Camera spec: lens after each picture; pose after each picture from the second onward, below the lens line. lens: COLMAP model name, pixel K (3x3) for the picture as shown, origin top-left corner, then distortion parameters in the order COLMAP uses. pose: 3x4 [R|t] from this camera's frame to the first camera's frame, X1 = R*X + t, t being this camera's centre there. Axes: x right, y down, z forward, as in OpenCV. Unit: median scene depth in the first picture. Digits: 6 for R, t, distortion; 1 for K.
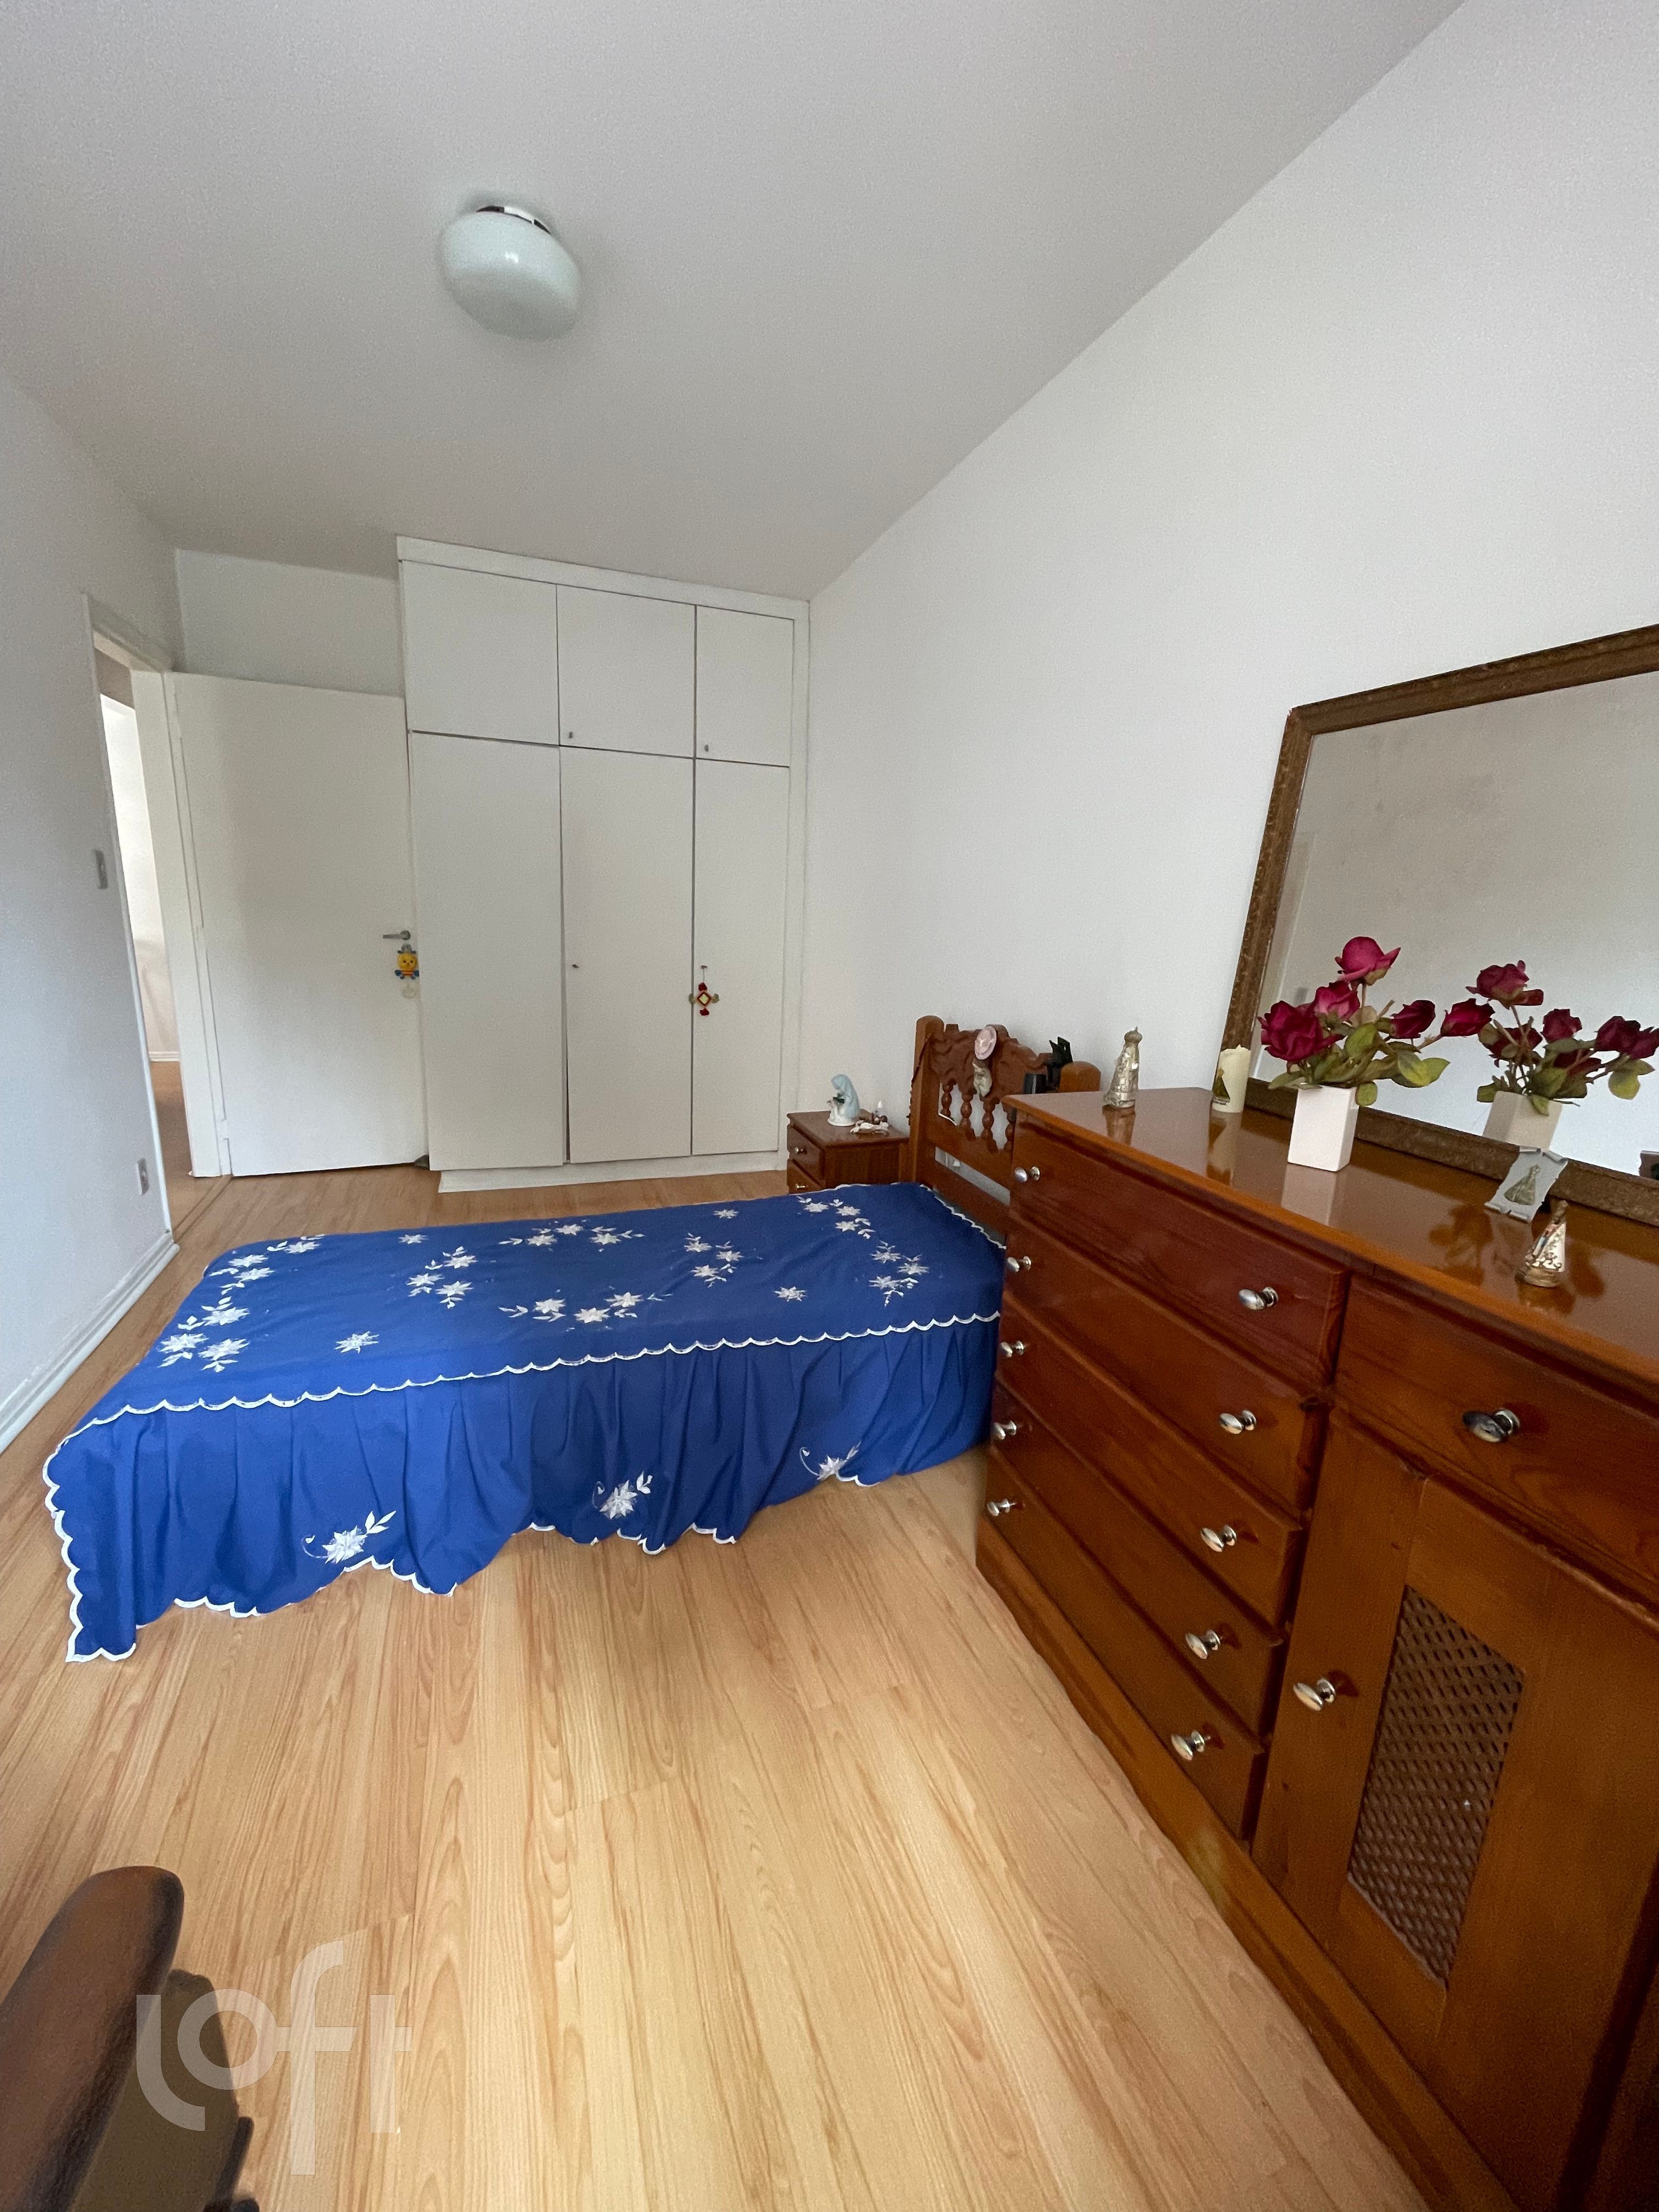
lens RADIAL K [[898.7, 0, 822.7], [0, 898.7, 1100.4], [0, 0, 1]] dist [0.010101, 0.000094]
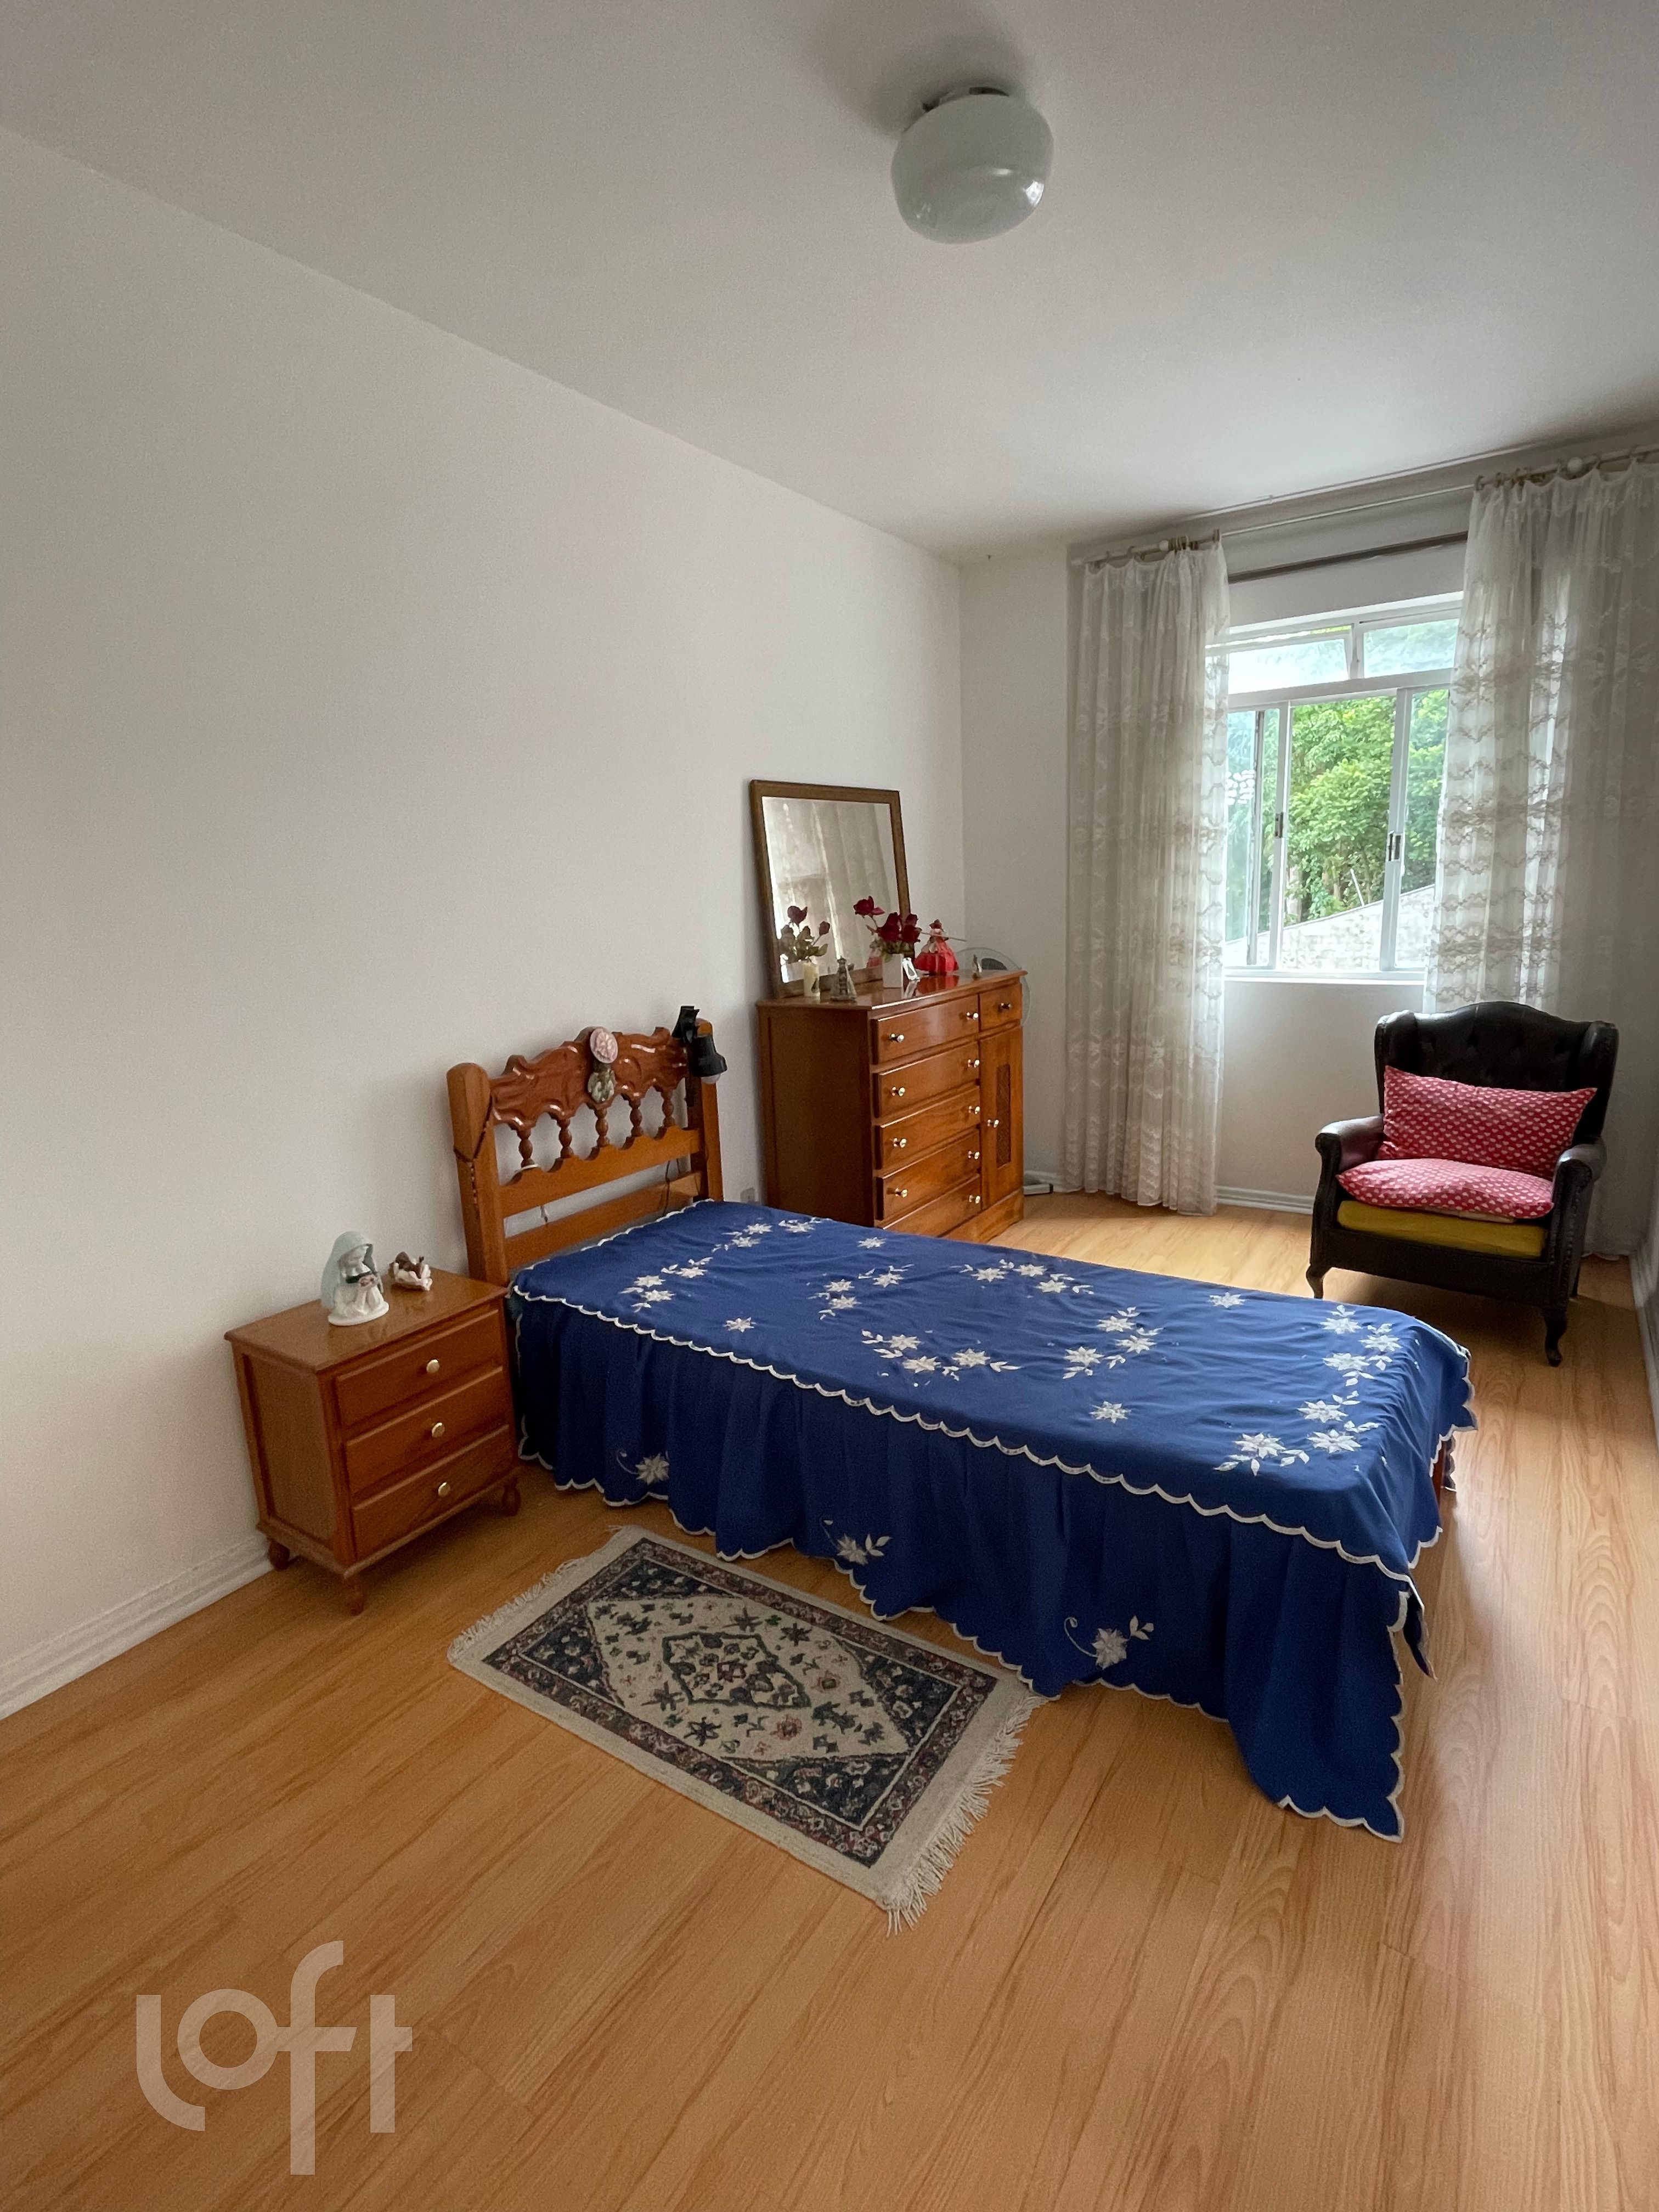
lens RADIAL K [[1090.1, 0, 825.1], [0, 1090.1, 1106.2], [0, 0, 1]] dist [0.001331, 0.000048]
pose [[-0.599837, -0.175717, 0.780589, -0.935982], [0.192913, 0.915045, 0.354227, -0.395483], [-0.776518, 0.363064, -0.514980, 1.519243]]
